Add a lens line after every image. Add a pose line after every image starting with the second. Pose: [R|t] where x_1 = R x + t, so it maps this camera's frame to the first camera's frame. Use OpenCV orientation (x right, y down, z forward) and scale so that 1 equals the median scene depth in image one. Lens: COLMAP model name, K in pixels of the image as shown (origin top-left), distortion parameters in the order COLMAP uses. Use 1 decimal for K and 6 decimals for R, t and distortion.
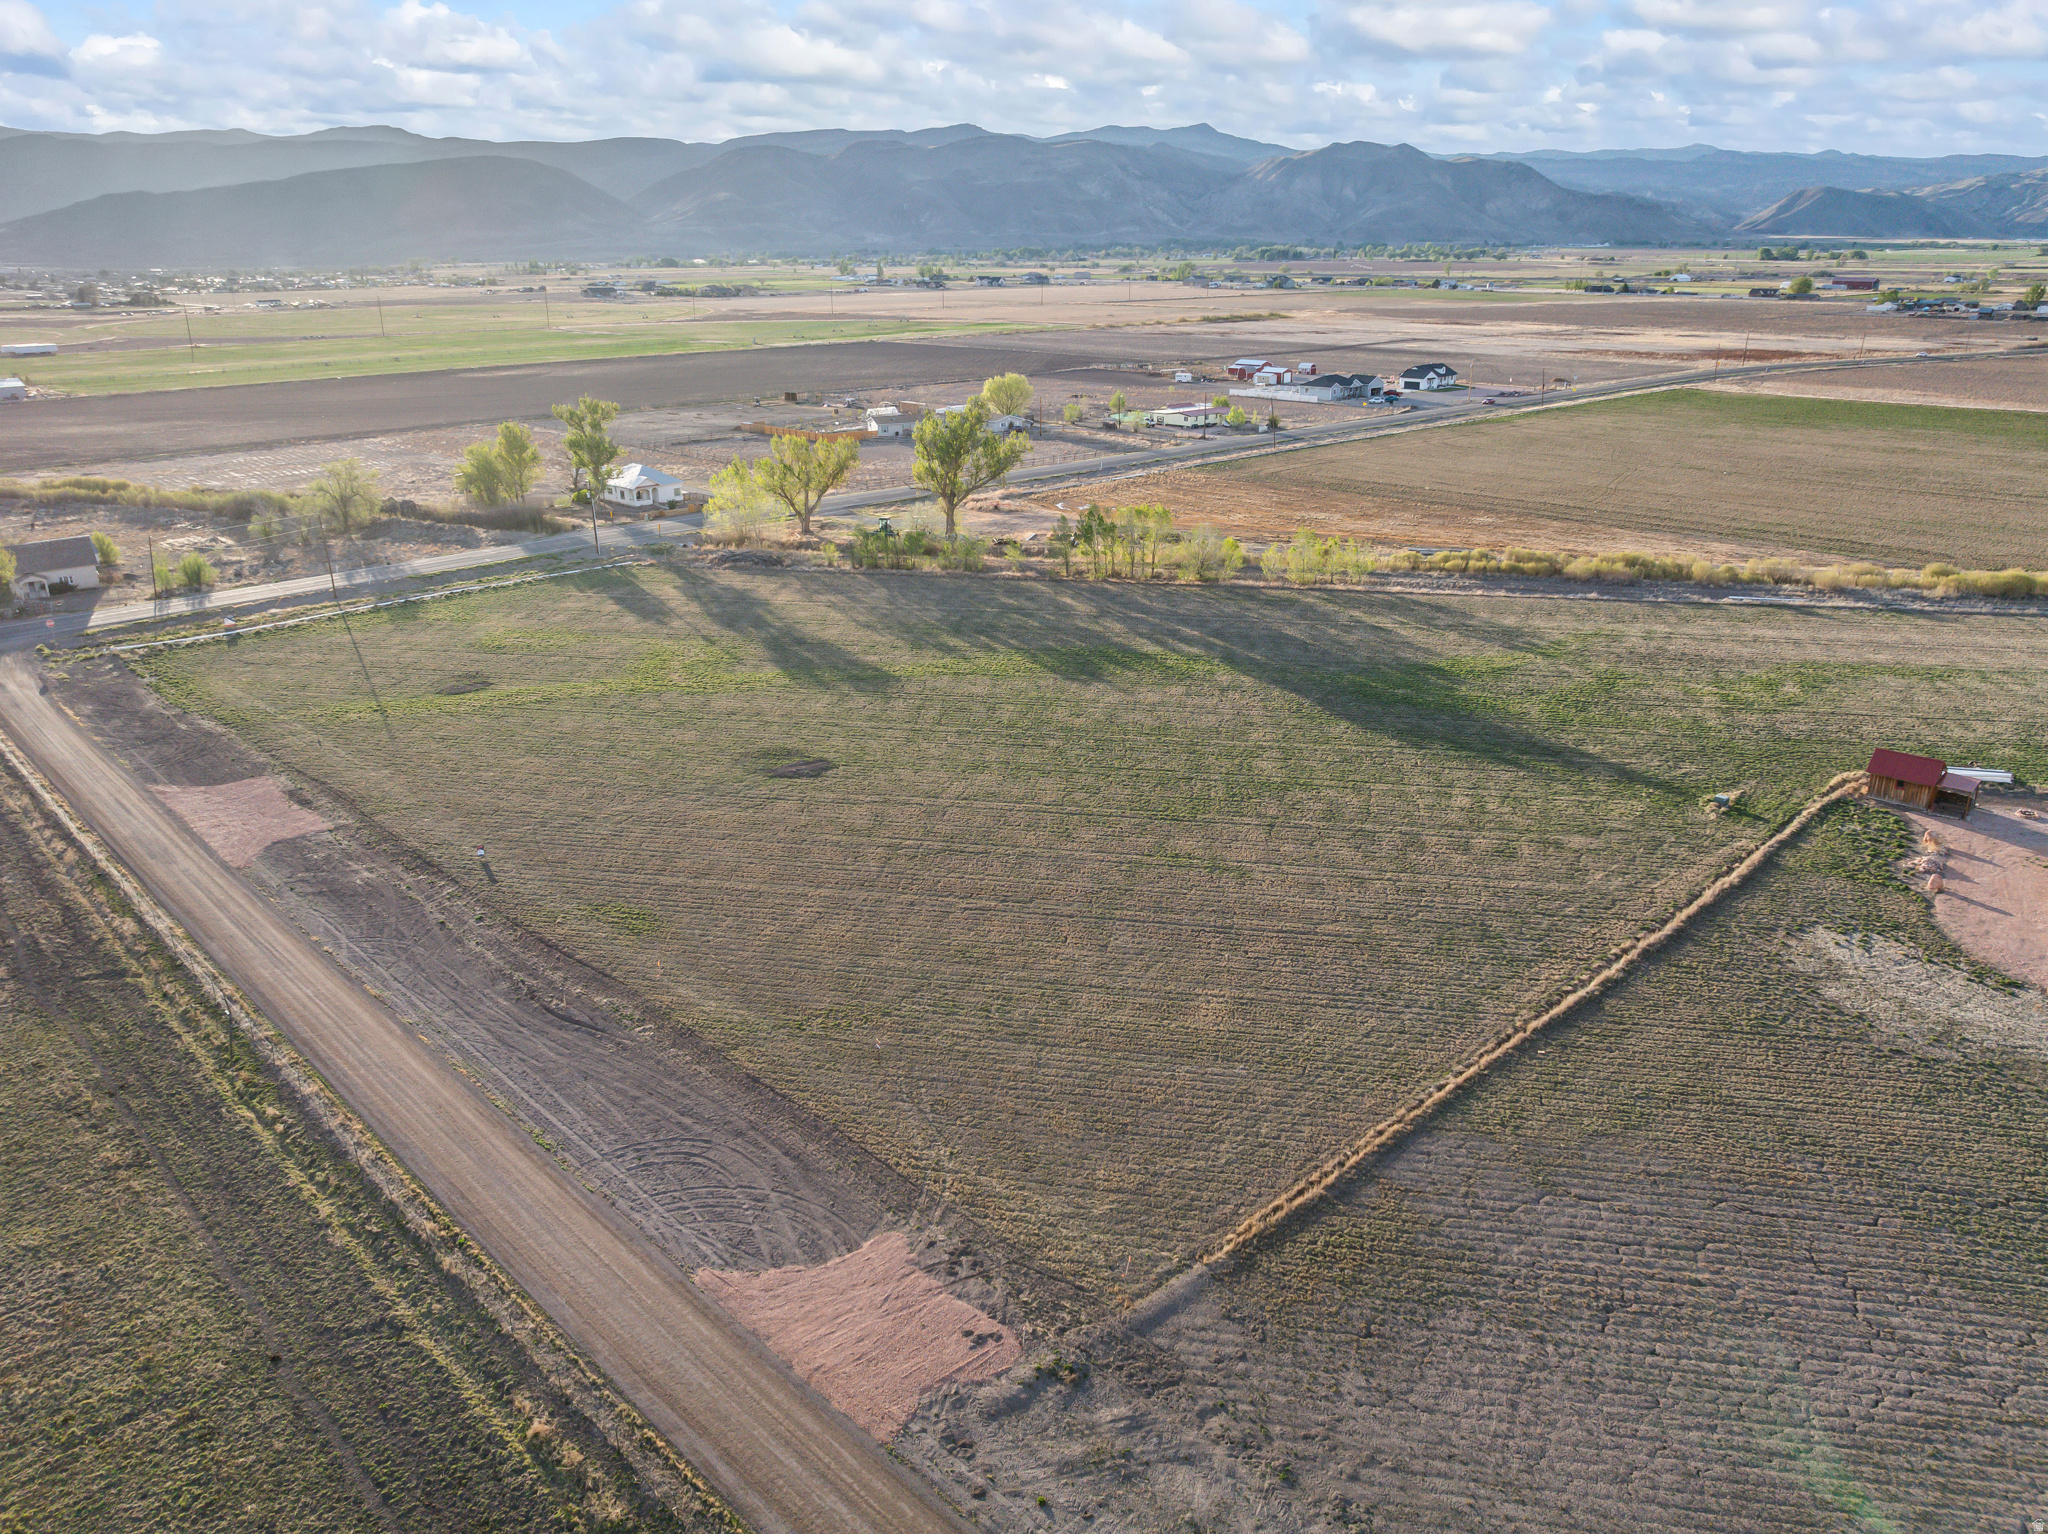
lens RADIAL K [[1447.5, 0, 1035.9], [0, 1447.5, 730.4], [0, 0, 1]] dist [-0.040328, 0.003450]
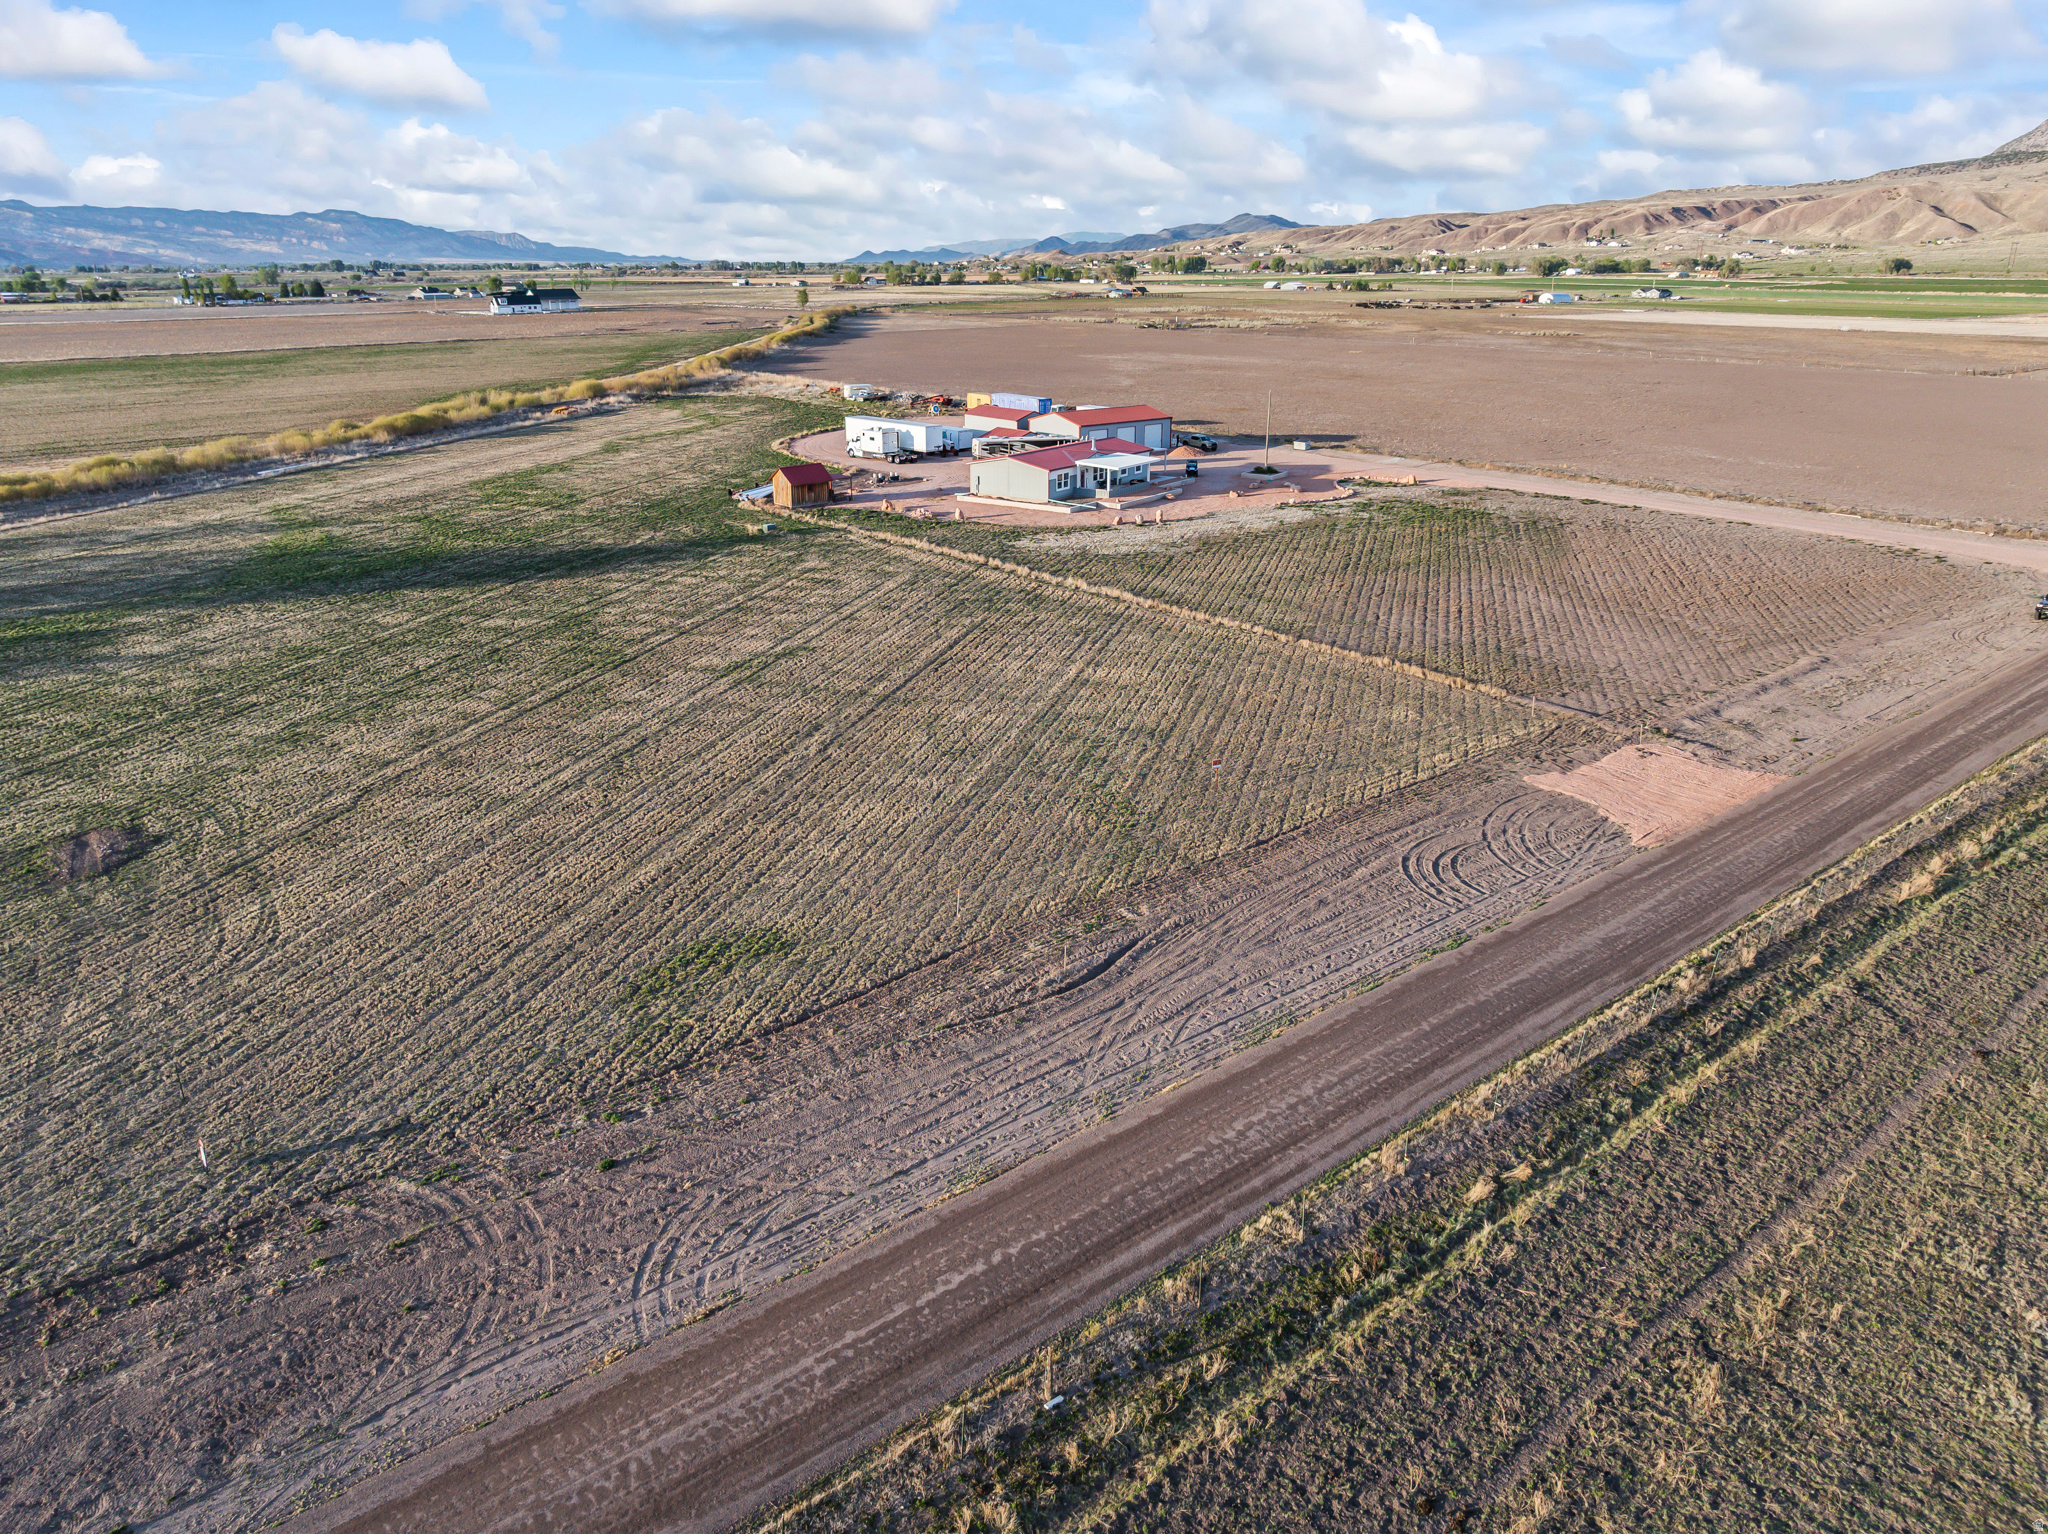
lens RADIAL K [[1447.5, 0, 1035.9], [0, 1447.5, 730.4], [0, 0, 1]] dist [-0.040328, 0.003450]
pose [[0.081581, -0.304040, 0.949160, -0.678375], [0.319321, 0.910106, 0.264084, -0.042471], [-0.944129, 0.281542, 0.171334, 0.706569]]
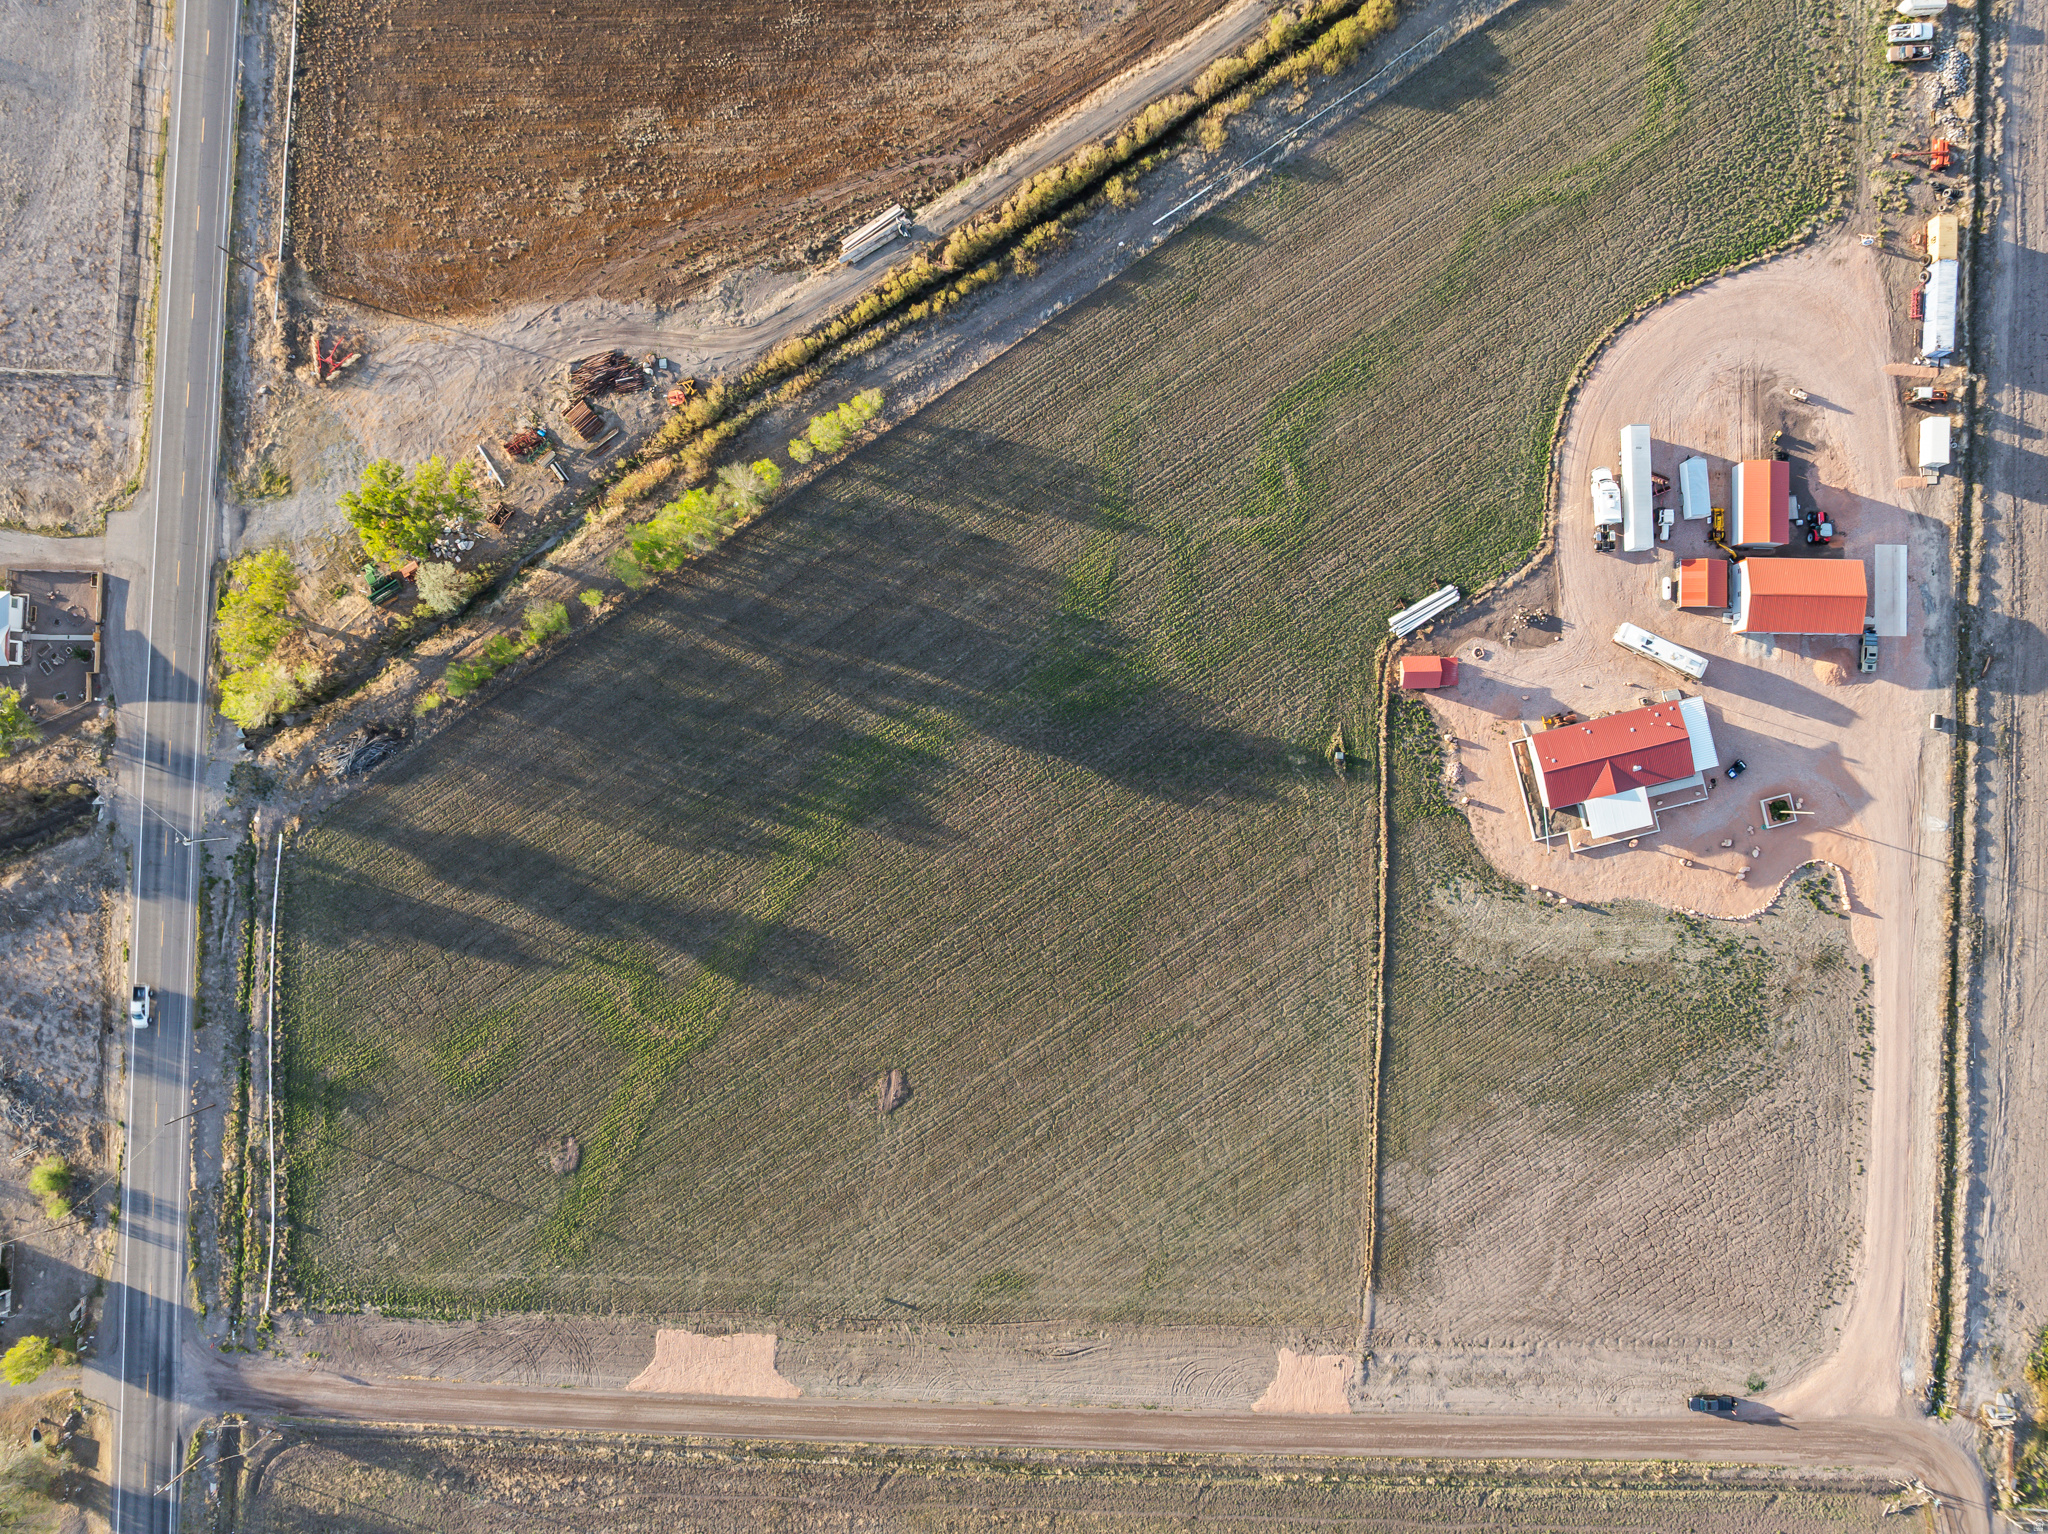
lens RADIAL K [[1447.5, 0, 1035.9], [0, 1447.5, 730.4], [0, 0, 1]] dist [-0.040328, 0.003450]
pose [[0.718802, -0.695178, 0.007167, 0.247899], [0.235329, 0.253001, 0.938409, -1.767794], [-0.654174, -0.672844, 0.345453, 0.720852]]
